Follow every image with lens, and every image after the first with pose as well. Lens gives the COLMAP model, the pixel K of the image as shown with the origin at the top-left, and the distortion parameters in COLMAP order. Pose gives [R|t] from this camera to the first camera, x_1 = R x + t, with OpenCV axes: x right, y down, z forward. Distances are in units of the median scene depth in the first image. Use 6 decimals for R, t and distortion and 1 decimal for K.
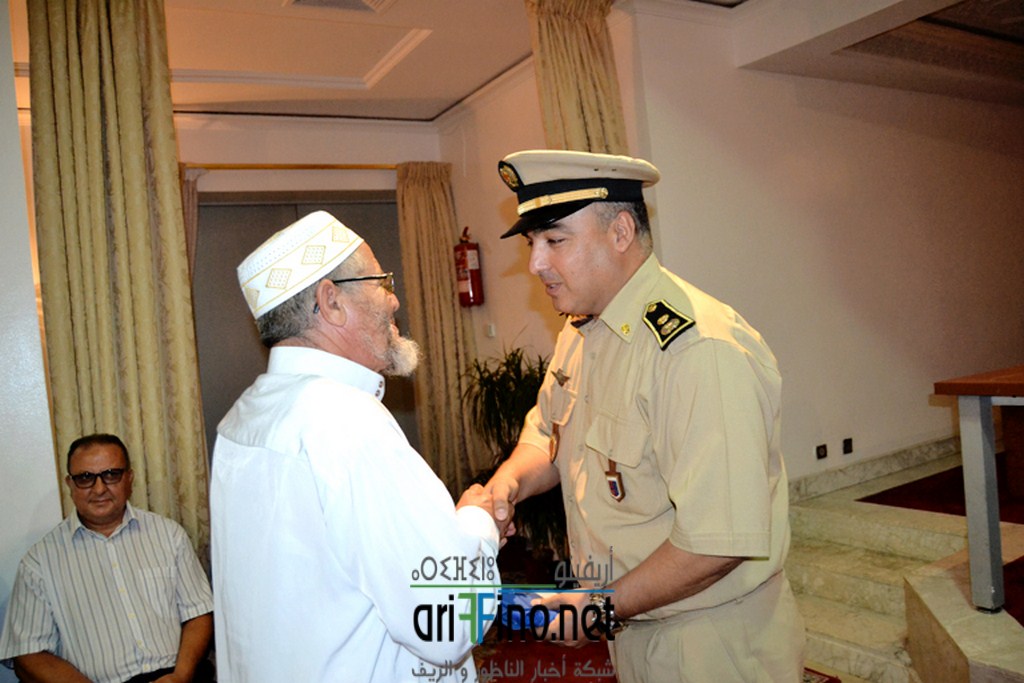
lens RADIAL K [[810.0, 0, 511.1], [0, 810.0, 347.4], [0, 0, 1]] dist [-0.070127, 0.010752]
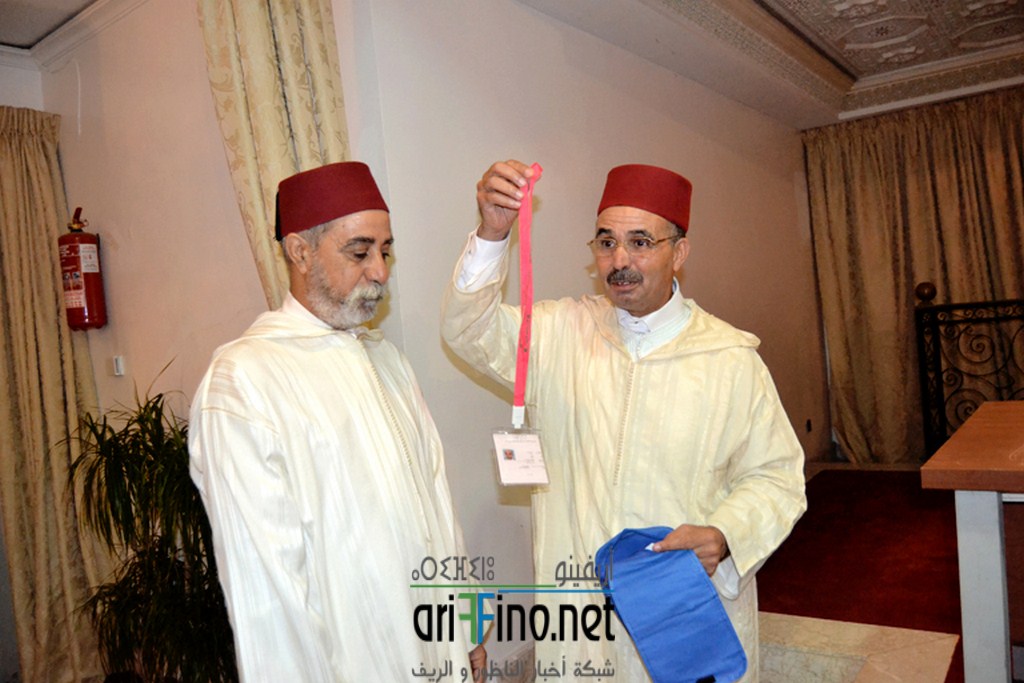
lens RADIAL K [[810.0, 0, 503.6], [0, 810.0, 343.9], [0, 0, 1]] dist [-0.070127, 0.010752]
pose [[0.925399, 0.001617, 0.378990, 0.028061], [0.012254, 0.999340, -0.034183, -0.018695], [-0.378795, 0.036277, 0.924769, 0.402652]]
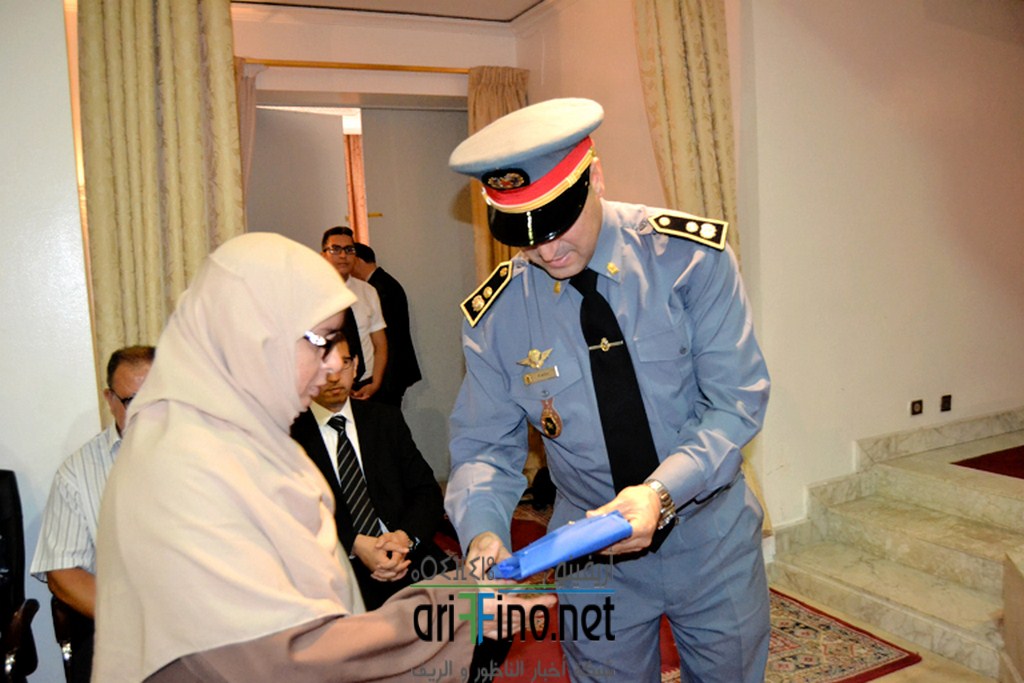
lens RADIAL K [[840.6, 0, 513.7], [0, 840.6, 344.7], [0, 0, 1]] dist [-0.082571, 0.035180]
pose [[0.995785, 0.059778, -0.069564, -0.009377], [-0.053612, 0.994734, 0.087355, 0.001865], [0.074419, -0.083257, 0.993745, 0.044370]]
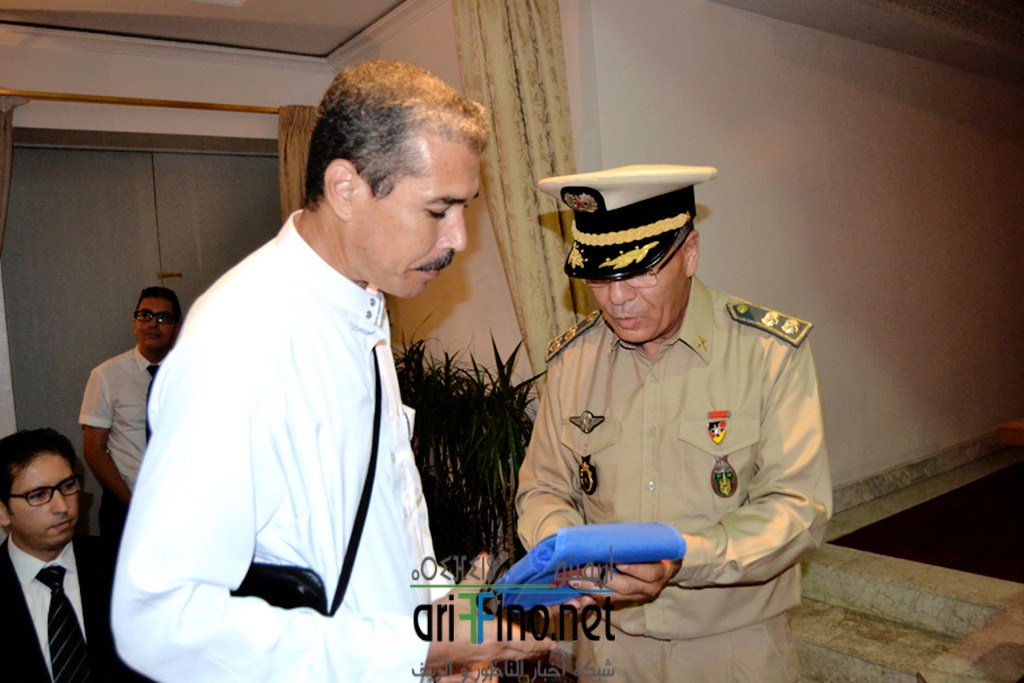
lens RADIAL K [[810.0, 0, 513.4], [0, 810.0, 341.5], [0, 0, 1]] dist [-0.070127, 0.010752]
pose [[0.993982, 0.028715, 0.105715, 0.020368], [-0.031019, 0.999314, 0.020216, -0.022708], [-0.105062, -0.023374, 0.994191, 0.248097]]
